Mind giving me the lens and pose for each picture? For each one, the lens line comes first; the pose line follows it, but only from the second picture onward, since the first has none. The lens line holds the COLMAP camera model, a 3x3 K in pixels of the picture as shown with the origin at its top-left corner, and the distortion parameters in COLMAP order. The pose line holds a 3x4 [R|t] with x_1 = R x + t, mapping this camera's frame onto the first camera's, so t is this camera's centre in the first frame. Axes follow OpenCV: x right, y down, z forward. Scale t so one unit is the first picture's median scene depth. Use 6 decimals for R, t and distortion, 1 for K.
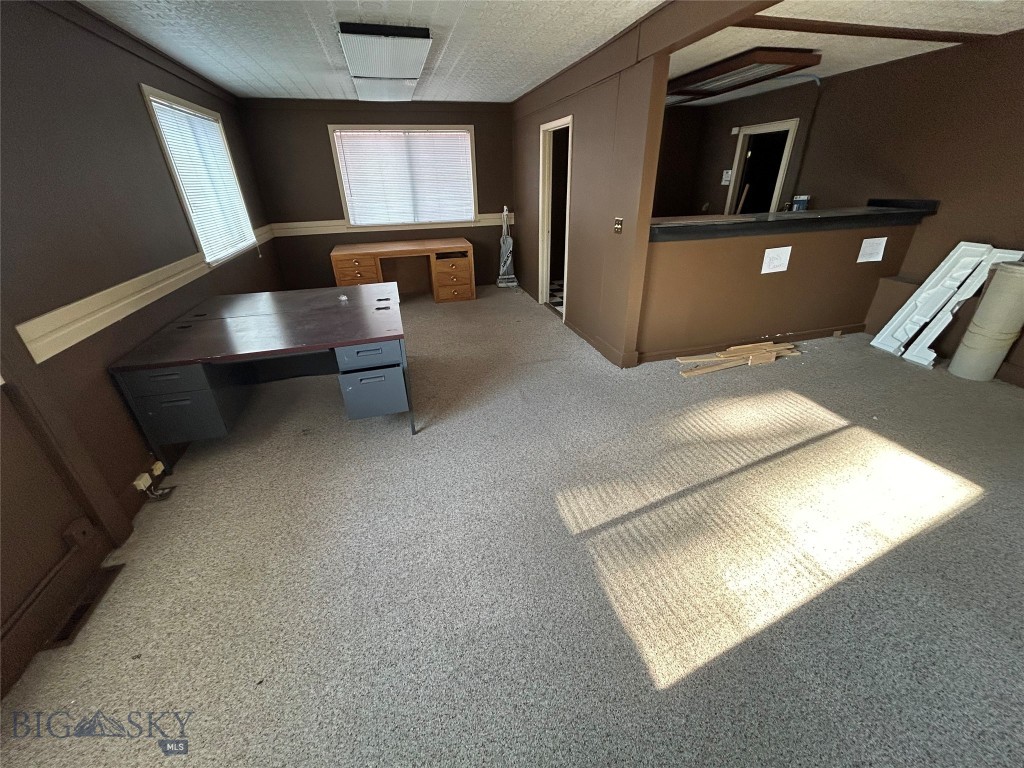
lens RADIAL K [[413.9, 0, 513.2], [0, 413.9, 382.6], [0, 0, 1]] dist [-0.001520, 0.001775]
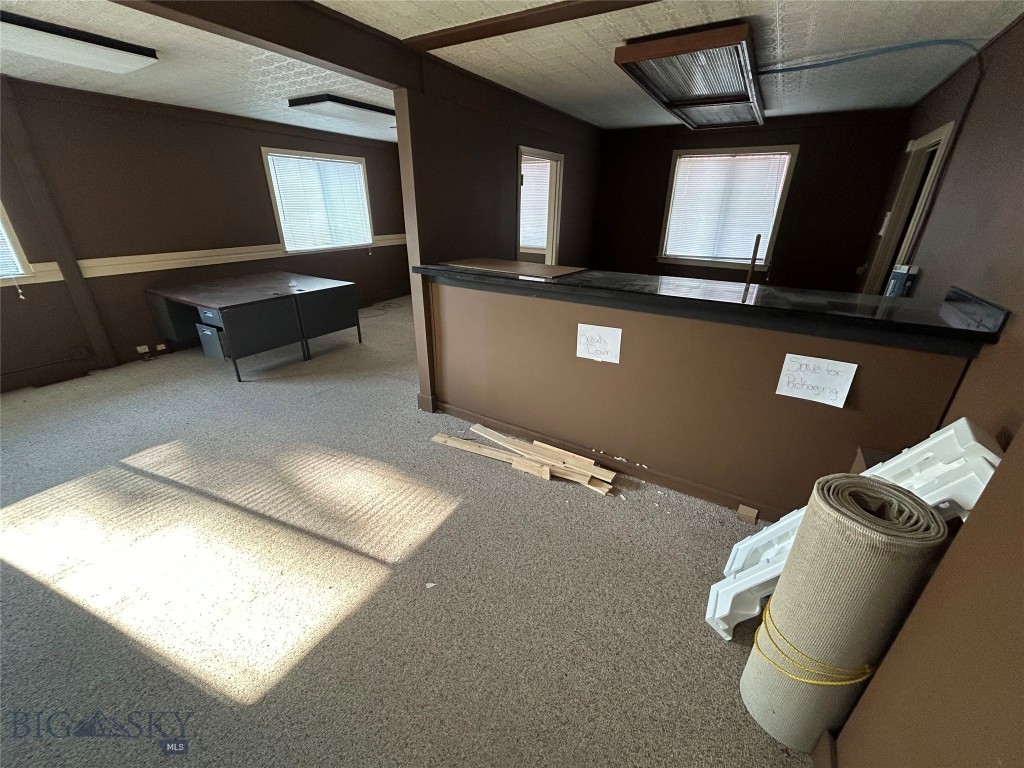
lens RADIAL K [[413.9, 0, 512.1], [0, 413.9, 383.3], [0, 0, 1]] dist [-0.001520, 0.001775]
pose [[0.679709, 0.322785, -0.658639, 1.019739], [-0.350362, 0.931776, 0.095073, -0.253778], [0.644393, 0.166140, 0.746428, 0.421886]]
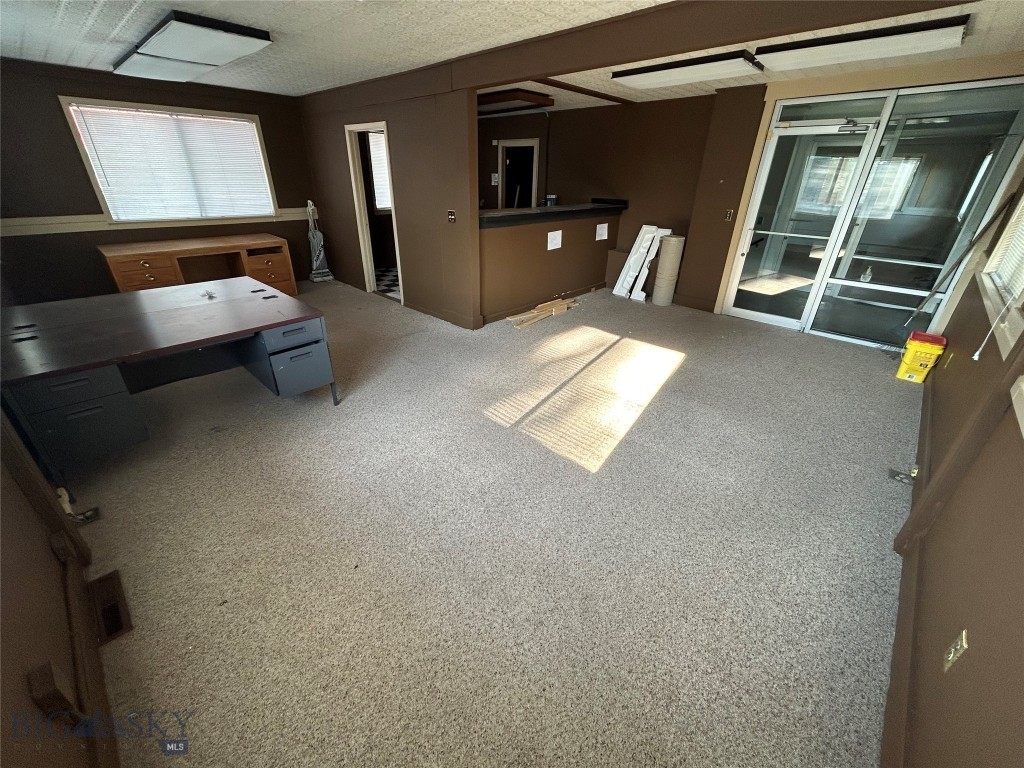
lens RADIAL K [[413.9, 0, 513.8], [0, 413.9, 381.7], [0, 0, 1]] dist [-0.001520, 0.001775]
pose [[0.850859, -0.200622, 0.485582, -0.277862], [0.198217, 0.978502, 0.056951, 0.072700], [-0.486569, 0.047794, 0.872334, -0.153629]]
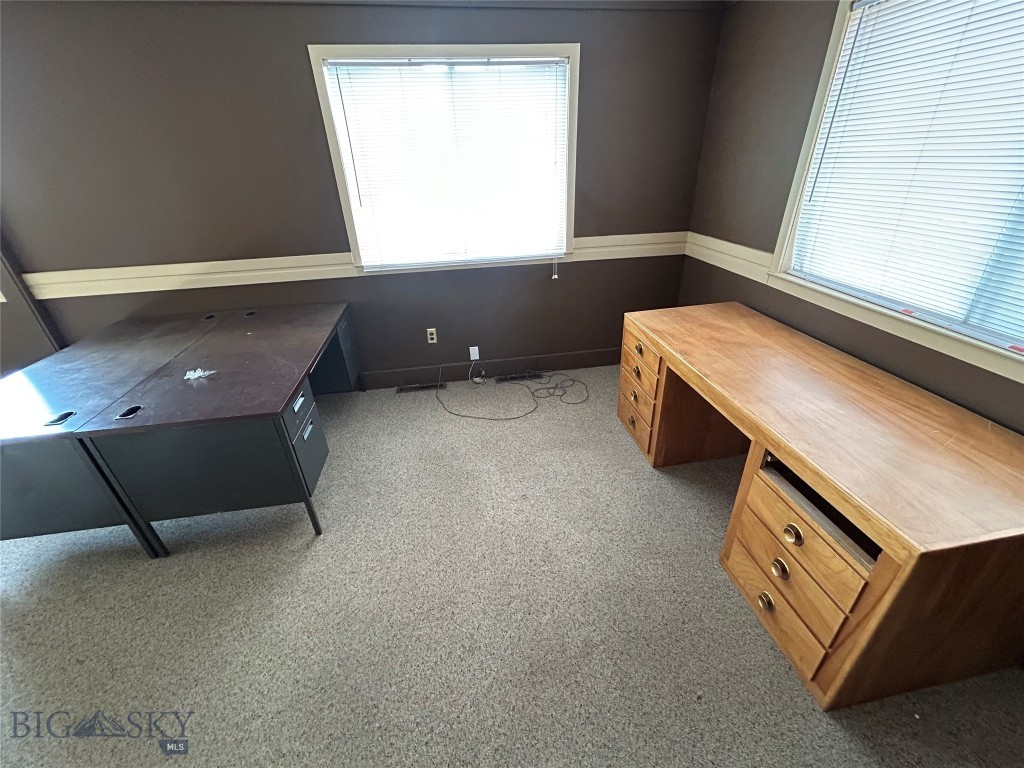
lens RADIAL K [[413.9, 0, 509.6], [0, 413.9, 384.6], [0, 0, 1]] dist [-0.001520, 0.001775]
pose [[-0.124800, 0.497343, -0.858531, 0.057397], [-0.409799, 0.762202, 0.501111, -0.611416], [0.903598, 0.414364, 0.108688, 1.202103]]
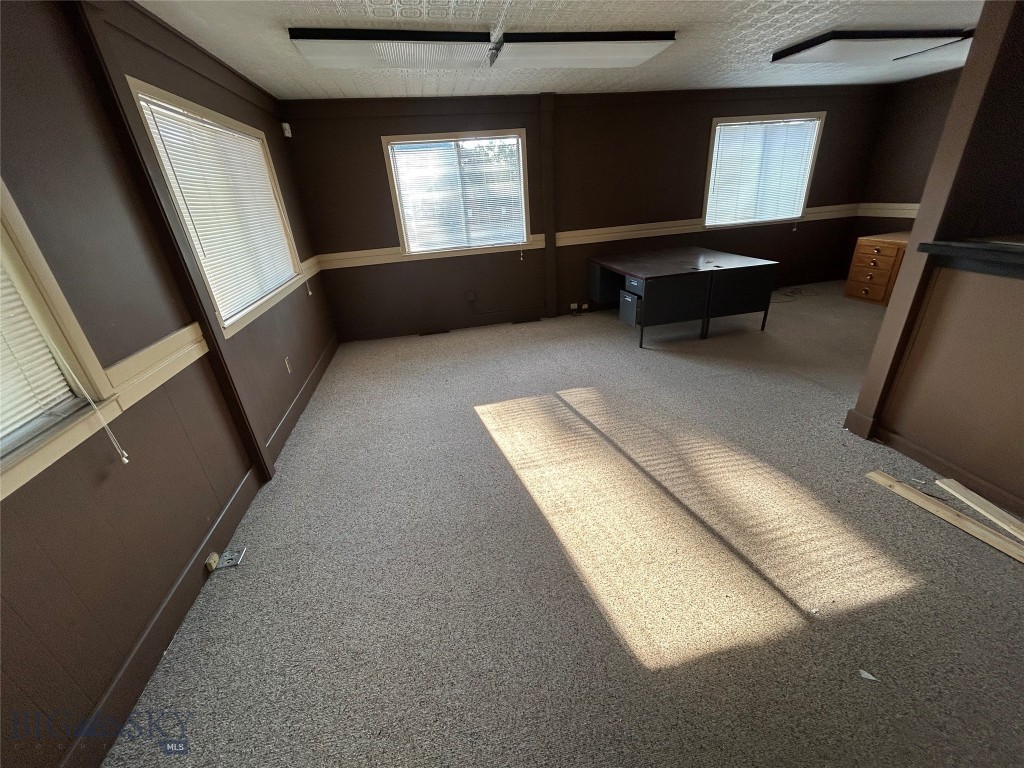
lens RADIAL K [[413.9, 0, 513.2], [0, 413.9, 383.7], [0, 0, 1]] dist [-0.001520, 0.001775]
pose [[-0.065324, 0.448404, -0.891441, 0.933094], [-0.382773, 0.813750, 0.437374, -0.195835], [0.921530, 0.369790, 0.118480, 0.336153]]
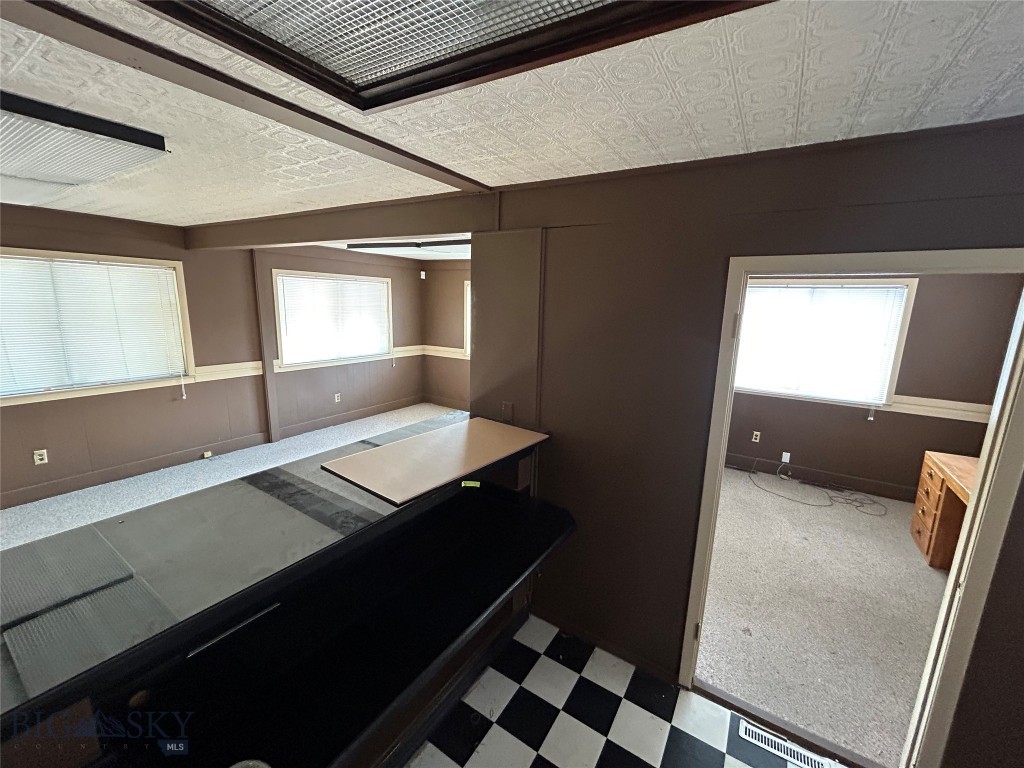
lens RADIAL K [[413.9, 0, 511.8], [0, 413.9, 383.4], [0, 0, 1]] dist [-0.001520, 0.001775]
pose [[-0.742334, 0.131579, -0.656983, 0.691448], [-0.310818, 0.801021, 0.511623, -0.750008], [0.593576, 0.583997, -0.553728, 1.274217]]
